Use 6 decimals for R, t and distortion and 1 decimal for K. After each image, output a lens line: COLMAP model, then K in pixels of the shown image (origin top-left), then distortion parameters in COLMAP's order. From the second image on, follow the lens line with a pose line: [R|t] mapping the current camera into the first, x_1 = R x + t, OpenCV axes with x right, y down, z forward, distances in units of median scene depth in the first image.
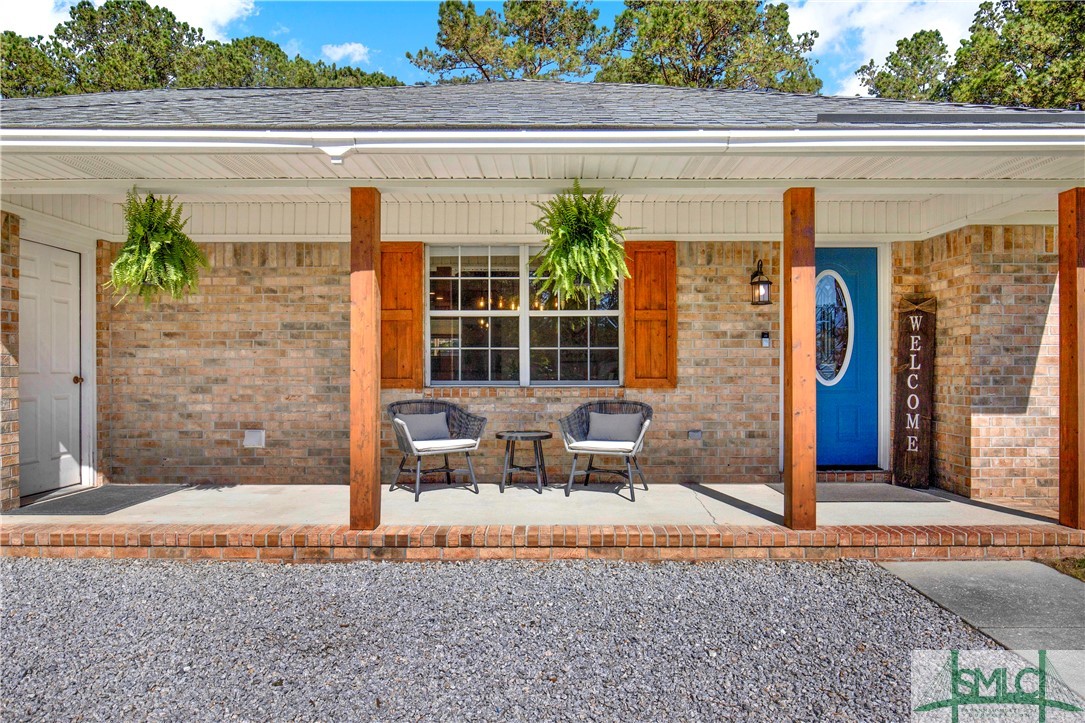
lens RADIAL K [[684.3, 0, 542.5], [0, 684.3, 361.5], [0, 0, 1]] dist [-0.007745, -0.001896]
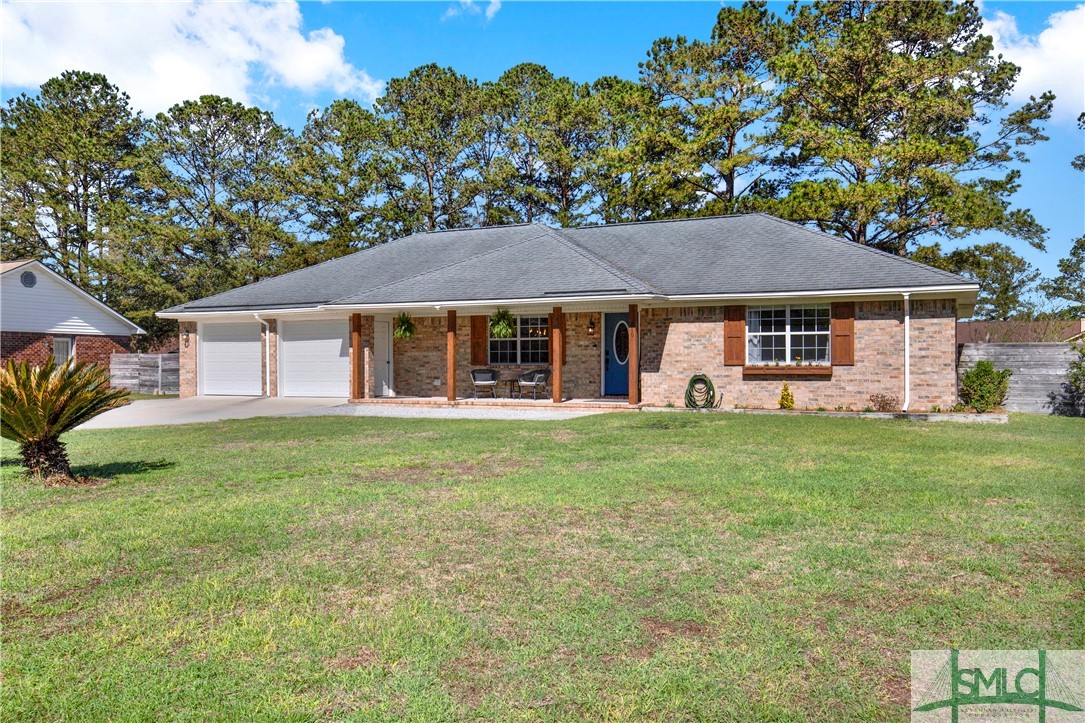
lens RADIAL K [[919.9, 0, 542.5], [0, 919.9, 361.5], [0, 0, 1]] dist [0.000983, 0.000021]
pose [[0.899587, -0.003329, -0.436729, 1.751741], [0.012206, 0.999772, 0.017522, -0.042533], [0.436572, -0.021093, 0.899422, -2.422144]]
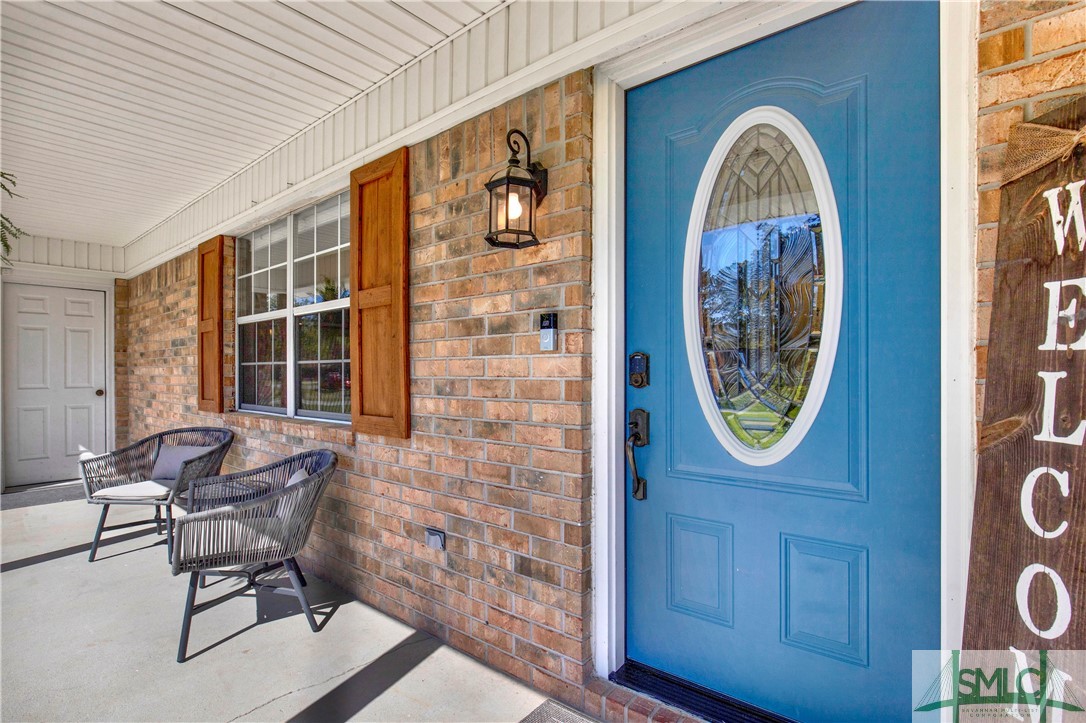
lens RADIAL K [[513.7, 0, 545.4], [0, 513.7, 367.5], [0, 0, 1]] dist [-0.028942, -0.000232]
pose [[0.775048, -0.006092, -0.631873, 0.508706], [0.011188, 0.999929, 0.004083, -0.013346], [0.631803, -0.010234, 0.775062, 0.771195]]
